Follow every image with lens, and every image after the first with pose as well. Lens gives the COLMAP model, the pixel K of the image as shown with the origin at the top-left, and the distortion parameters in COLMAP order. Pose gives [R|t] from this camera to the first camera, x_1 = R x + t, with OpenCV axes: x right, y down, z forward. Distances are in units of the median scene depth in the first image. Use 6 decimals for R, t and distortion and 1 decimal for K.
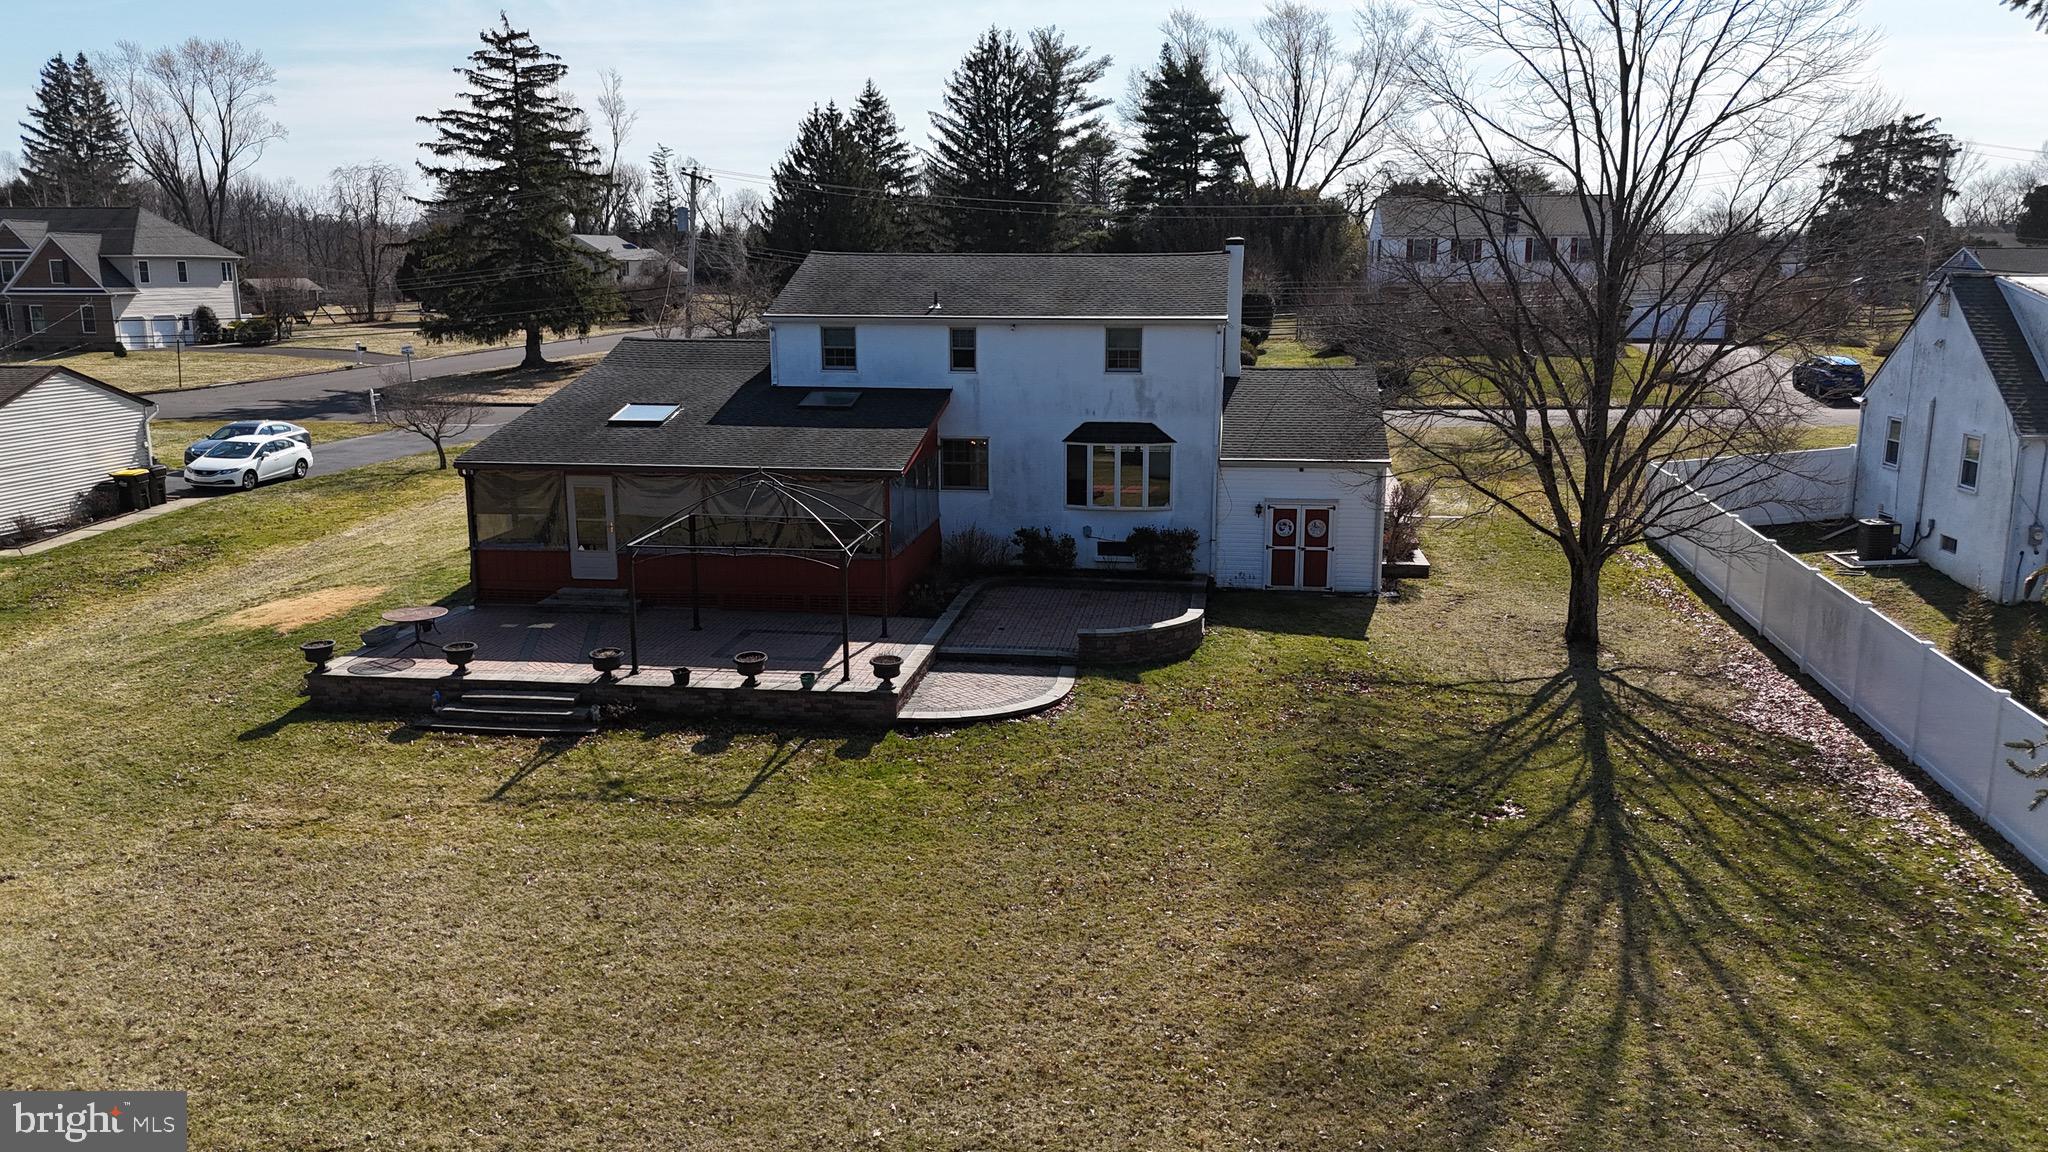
lens RADIAL K [[1538.6, 0, 1037.4], [0, 1538.6, 577.3], [0, 0, 1]] dist [0.033512, -0.002180]
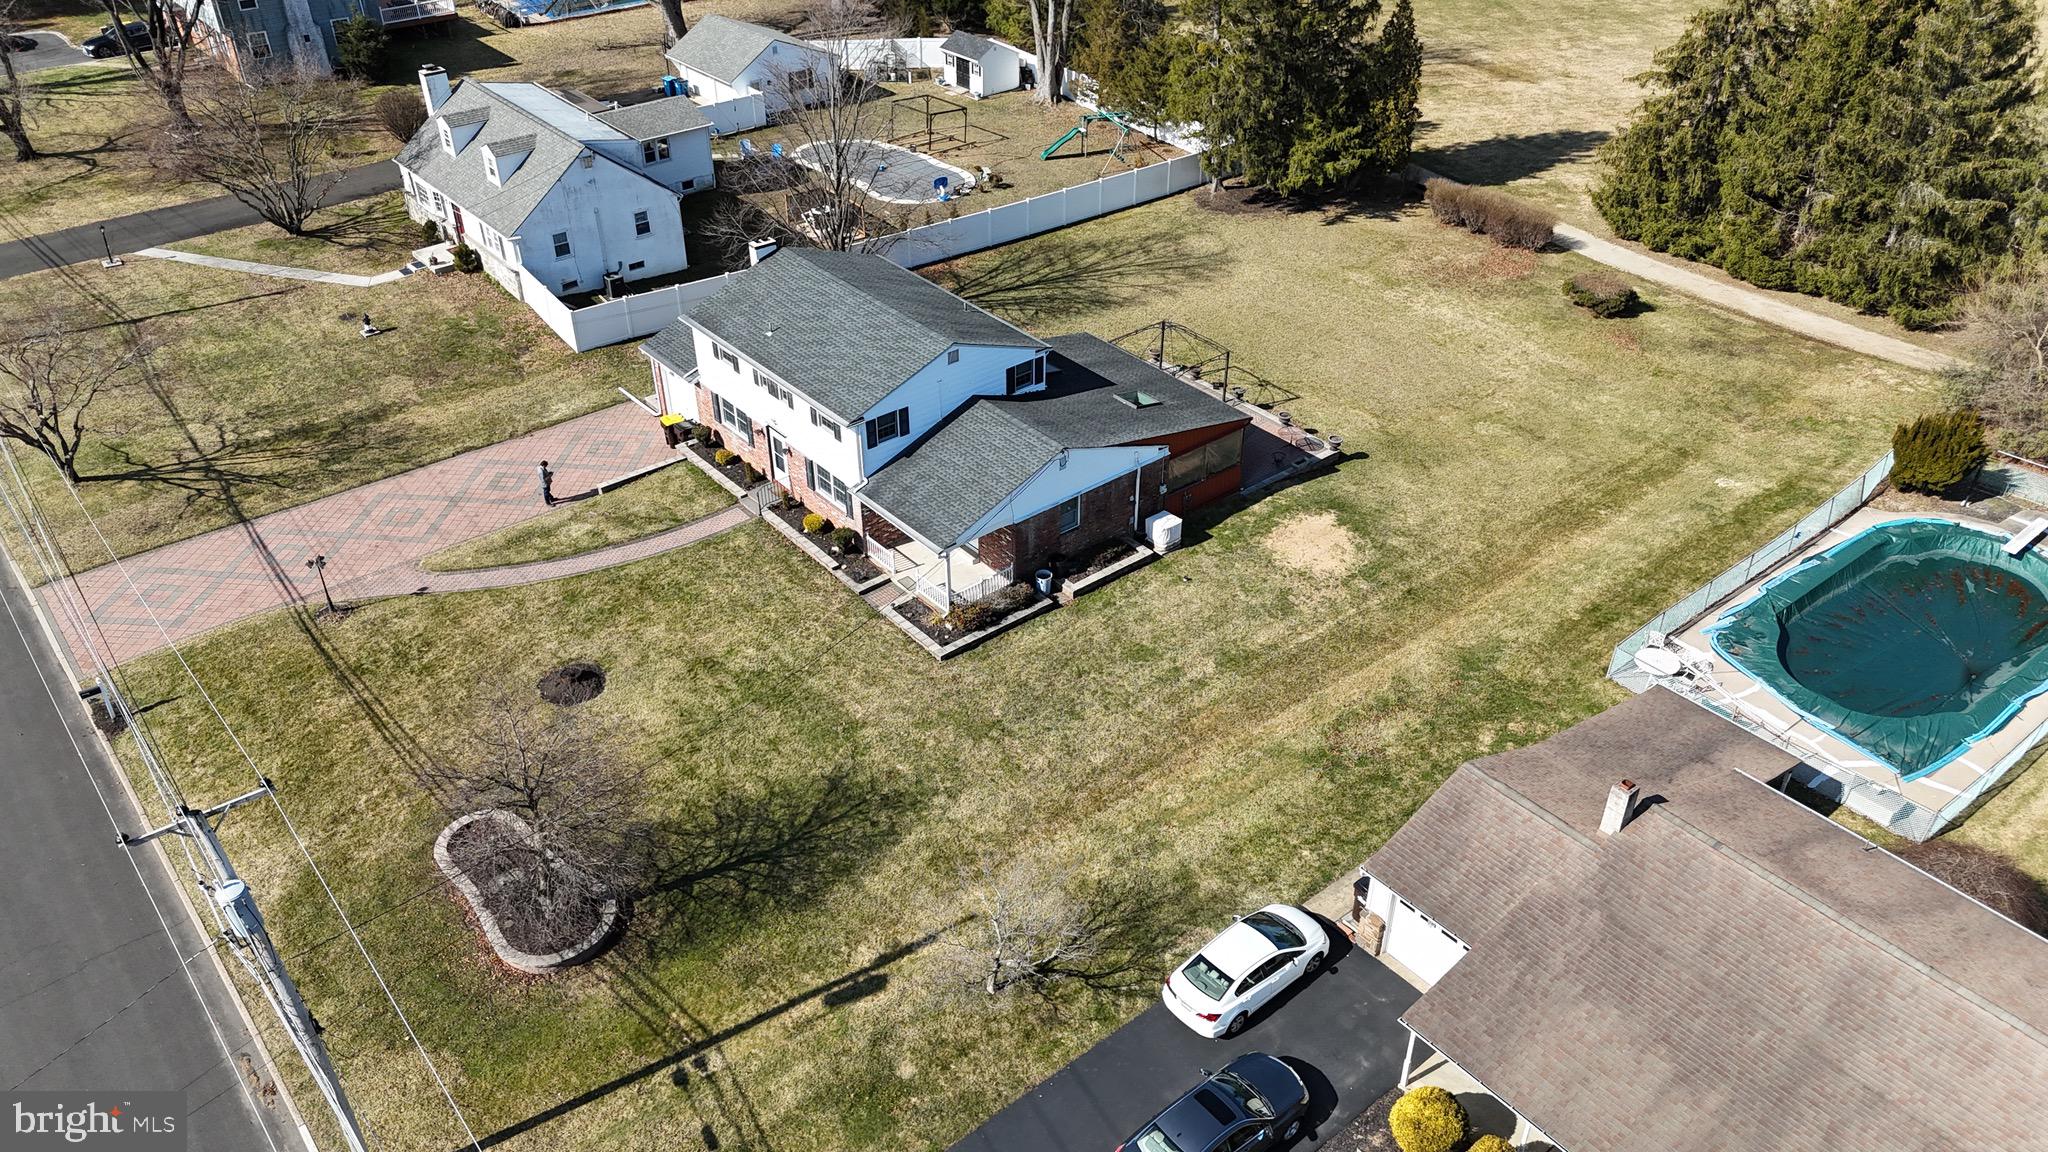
lens RADIAL K [[1505.7, 0, 1024.0], [0, 1505.7, 576.0], [0, 0, 1]] dist [0.088776, -0.090939]
pose [[-0.732271, -0.386055, 0.561018, -1.377703], [0.129066, 0.730196, 0.670936, -1.277572], [-0.668671, 0.563716, -0.484875, 2.368856]]
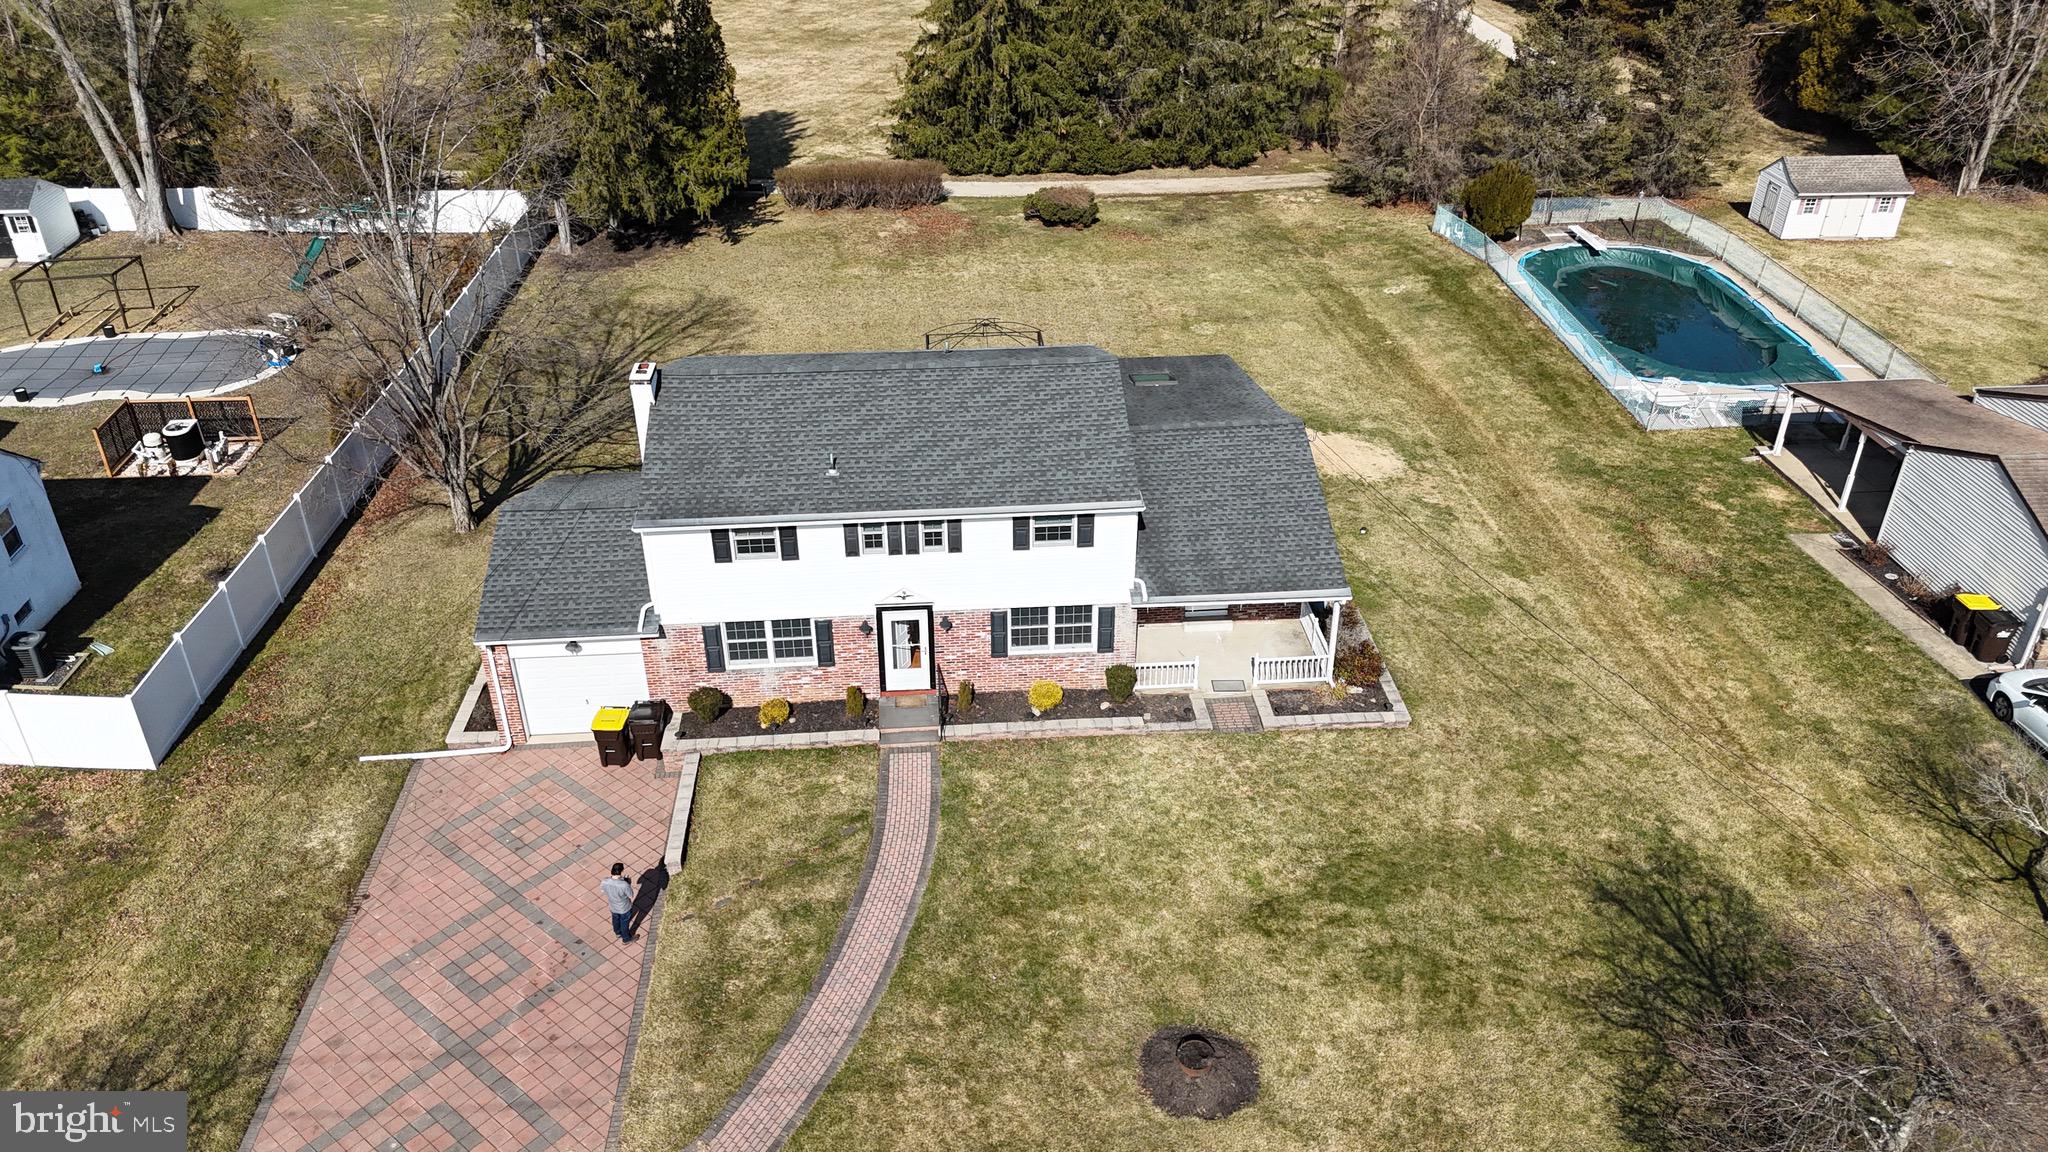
lens RADIAL K [[1505.7, 0, 1024.0], [0, 1505.7, 576.0], [0, 0, 1]] dist [0.088776, -0.090939]
pose [[-0.979117, 0.109062, -0.171570, 0.103153], [-0.033246, 0.746666, 0.664368, -0.986048], [0.200563, 0.656198, -0.727447, 2.419413]]
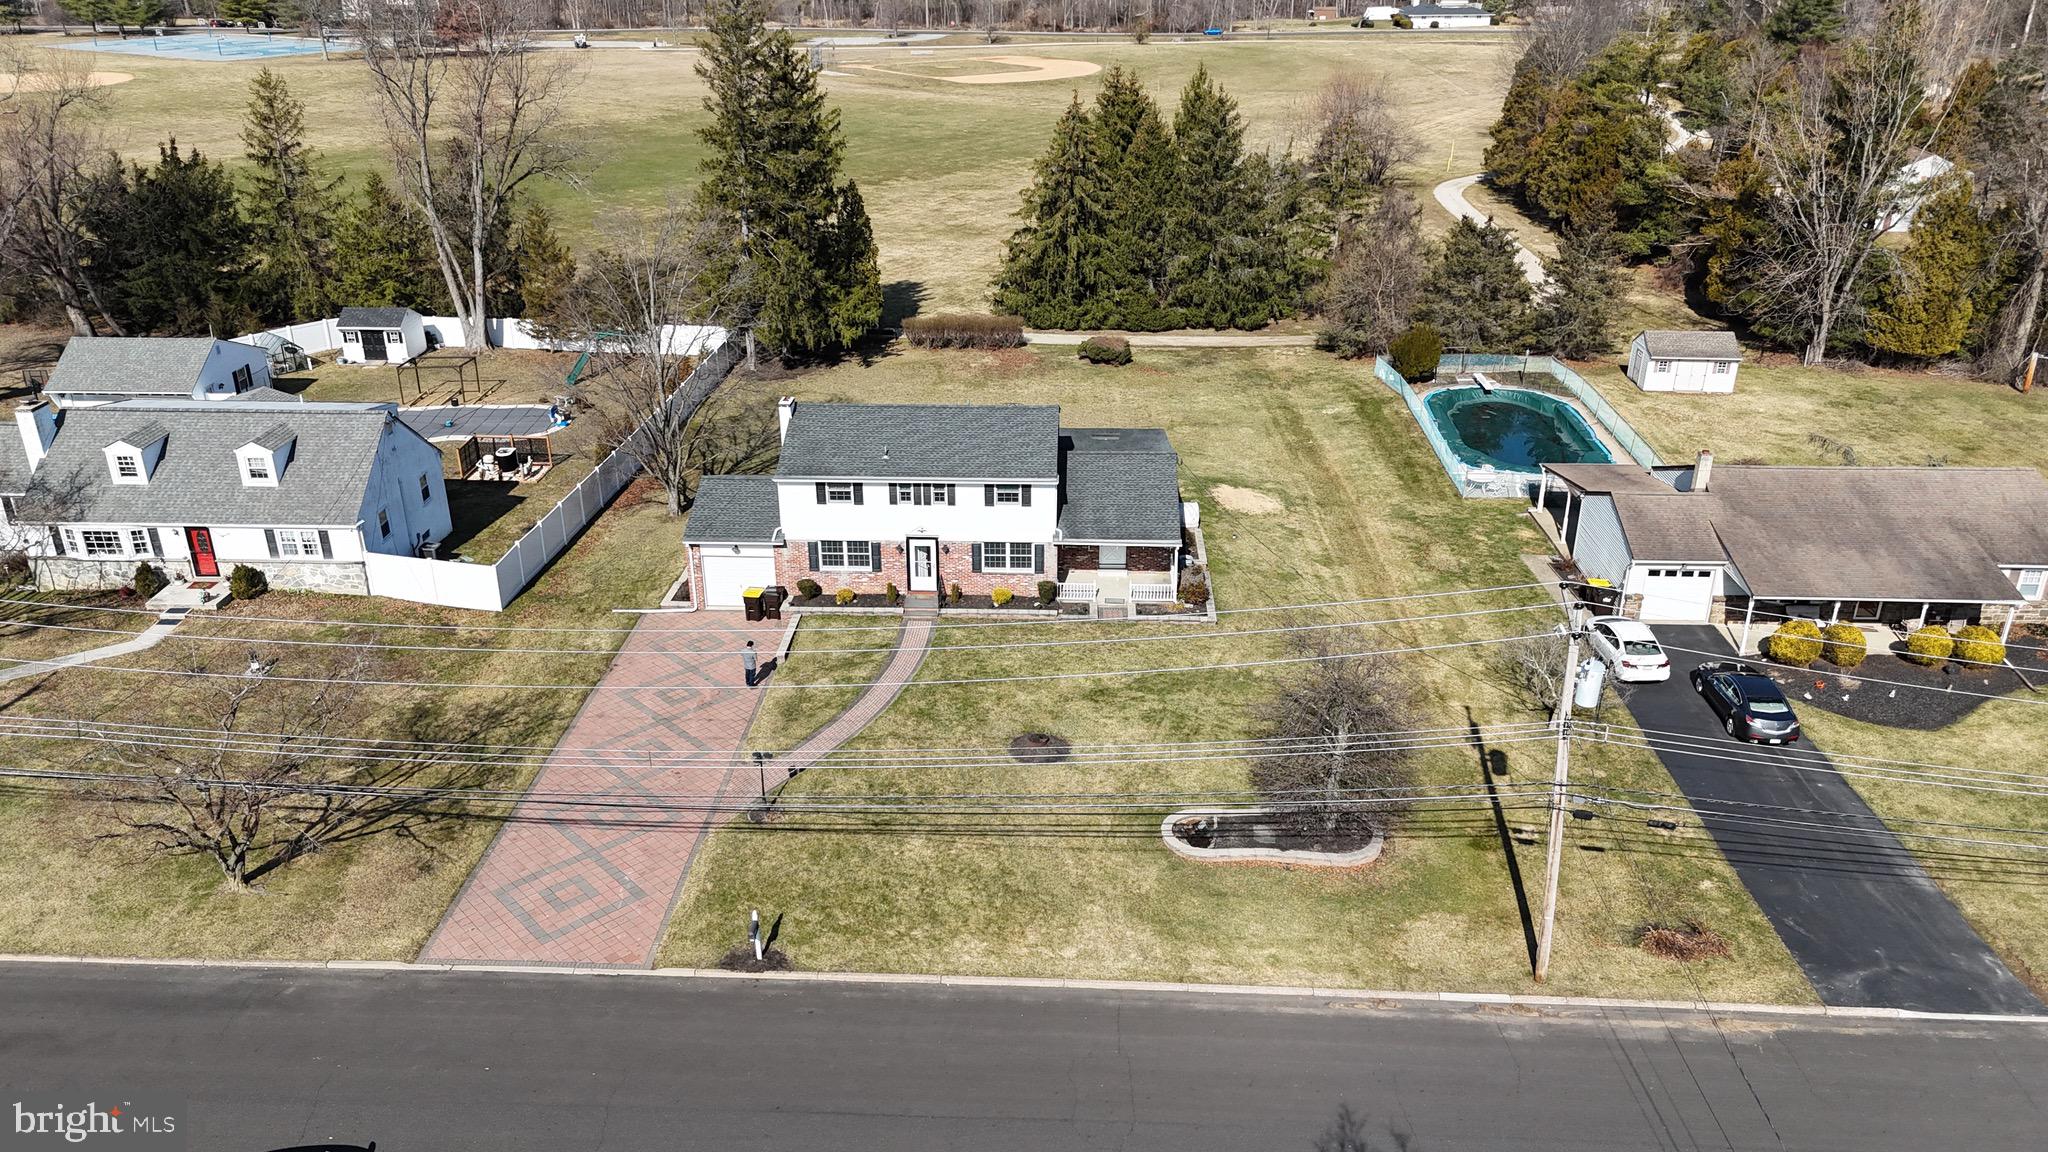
lens RADIAL K [[1491.4, 0, 1022.4], [0, 1491.4, 587.8], [0, 0, 1]] dist [0.162491, -0.368603]
pose [[-0.996085, 0.041049, -0.078293, 0.020389], [-0.011806, 0.815946, 0.578008, -1.306066], [0.087609, 0.576669, -0.812267, 3.272079]]
